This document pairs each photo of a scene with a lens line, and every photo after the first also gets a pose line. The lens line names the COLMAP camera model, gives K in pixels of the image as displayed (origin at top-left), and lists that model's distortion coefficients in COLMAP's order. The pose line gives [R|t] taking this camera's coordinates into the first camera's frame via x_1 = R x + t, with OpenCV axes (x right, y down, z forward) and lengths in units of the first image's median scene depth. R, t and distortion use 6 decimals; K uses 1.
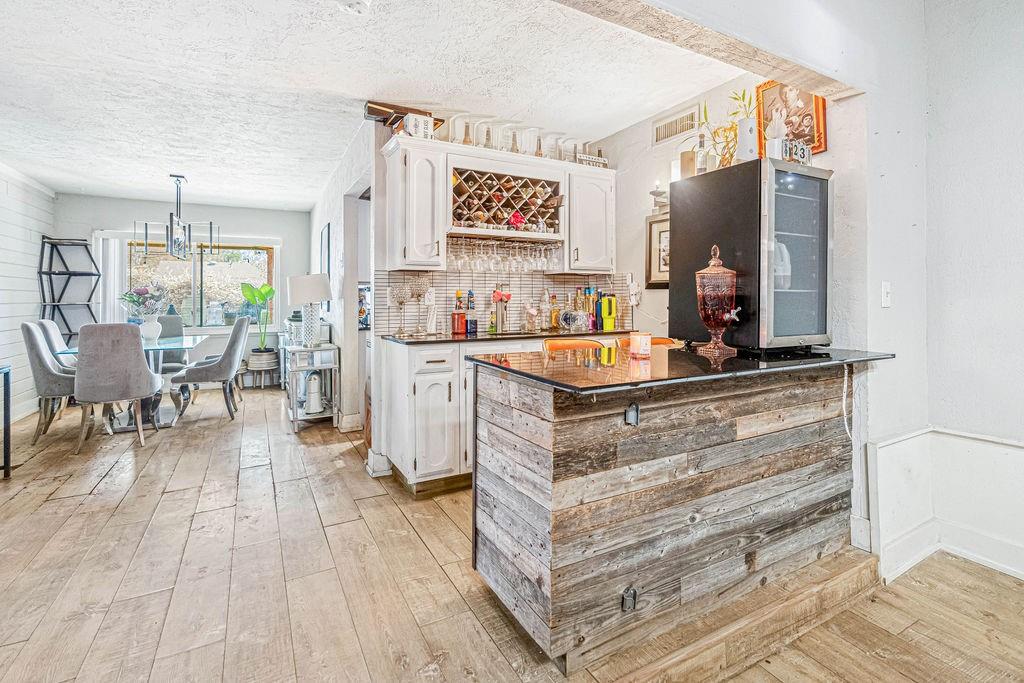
lens RADIAL K [[477.8, 0, 515.6], [0, 477.8, 294.3], [0, 0, 1]] dist [-0.010328, 0.004001]
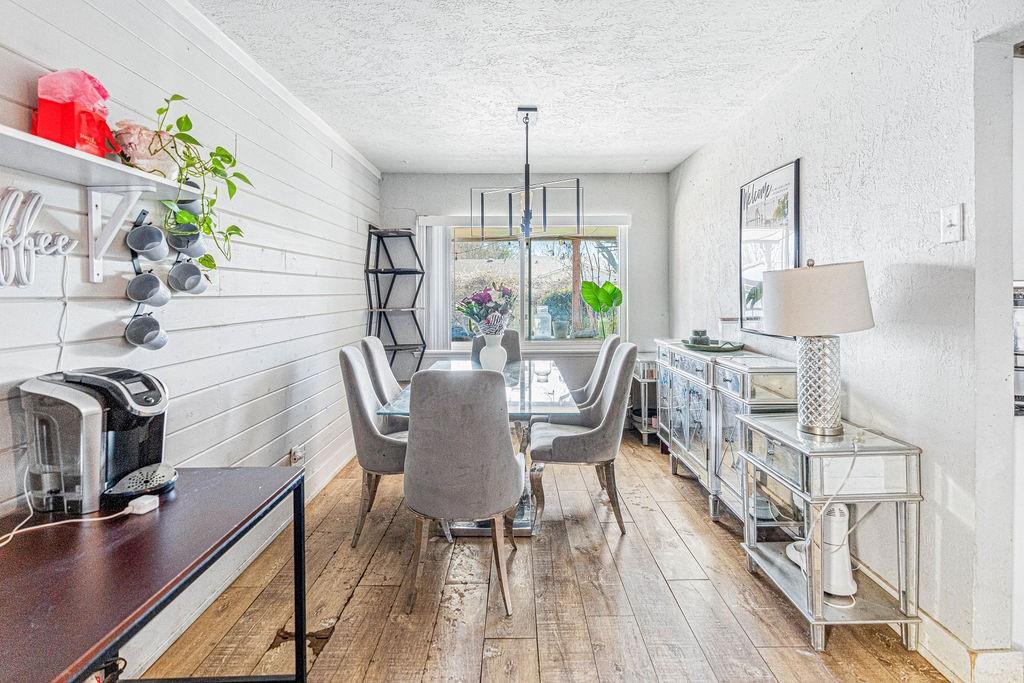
lens RADIAL K [[477.8, 0, 501.6], [0, 477.8, 284.5], [0, 0, 1]] dist [-0.010328, 0.004001]
pose [[0.862826, -0.006304, -0.505462, -0.521537], [0.004255, 0.999977, -0.005208, -0.023793], [0.505483, 0.002343, 0.862833, 0.548725]]
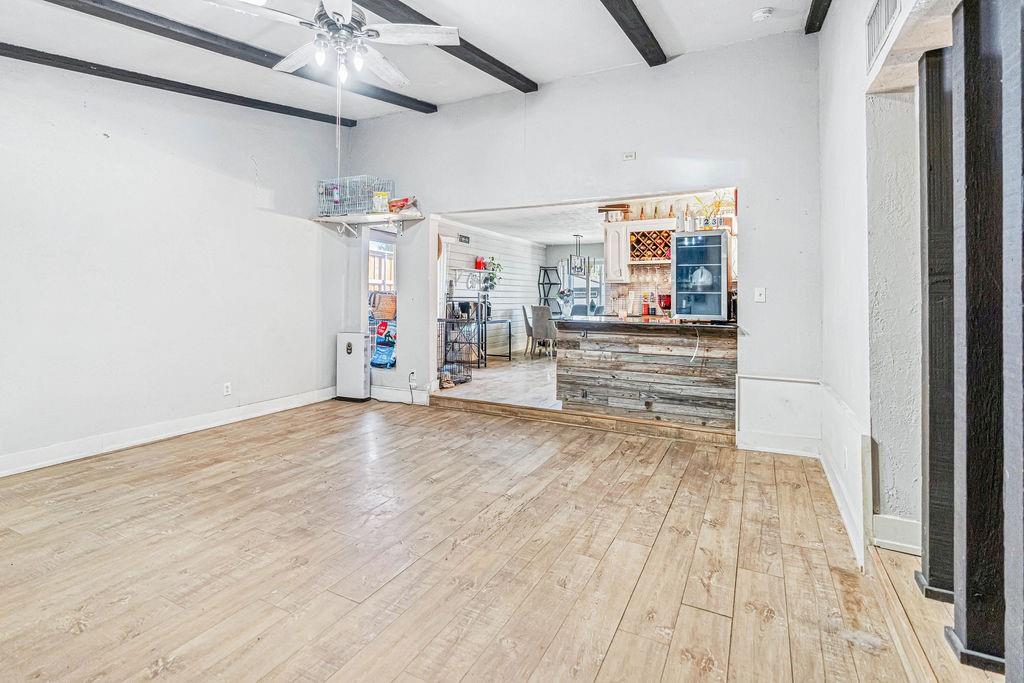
lens RADIAL K [[477.8, 0, 500.5], [0, 477.8, 286.8], [0, 0, 1]] dist [-0.010328, 0.004001]
pose [[0.535551, -0.010121, -0.844442, 0.995529], [-0.001131, 0.999919, -0.012702, -0.004214], [0.844502, 0.007757, 0.535496, -0.433686]]
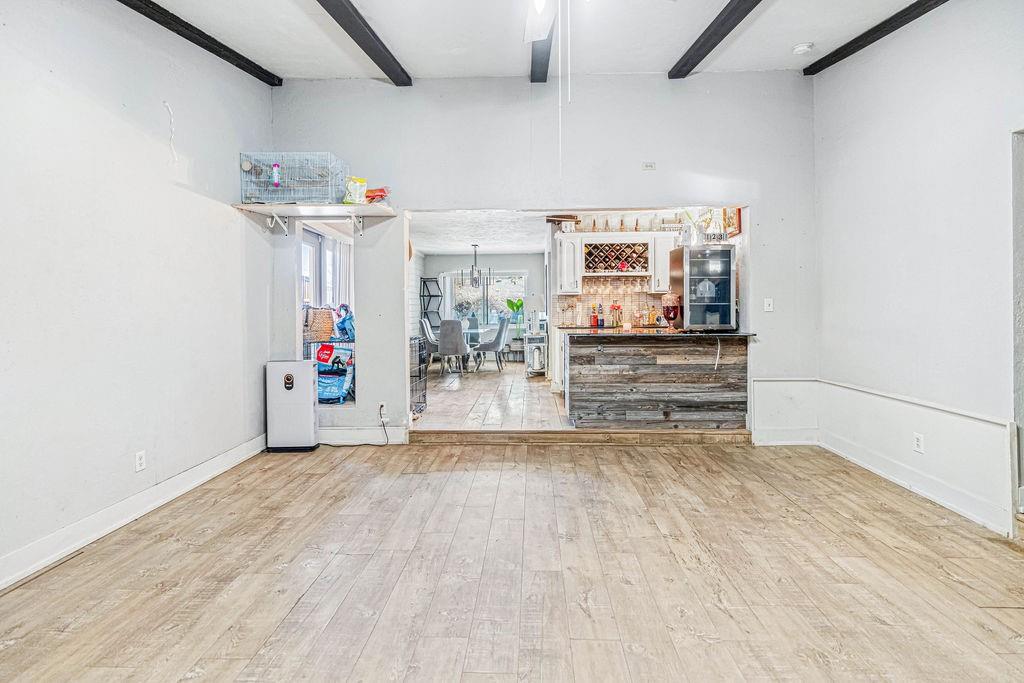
lens RADIAL K [[477.8, 0, 502.3], [0, 477.8, 305.5], [0, 0, 1]] dist [-0.010328, 0.004001]
pose [[0.844711, -0.006567, -0.535182, 0.509813], [0.009309, 0.999954, 0.002423, -0.007987], [0.535141, -0.007029, 0.844733, -0.706967]]
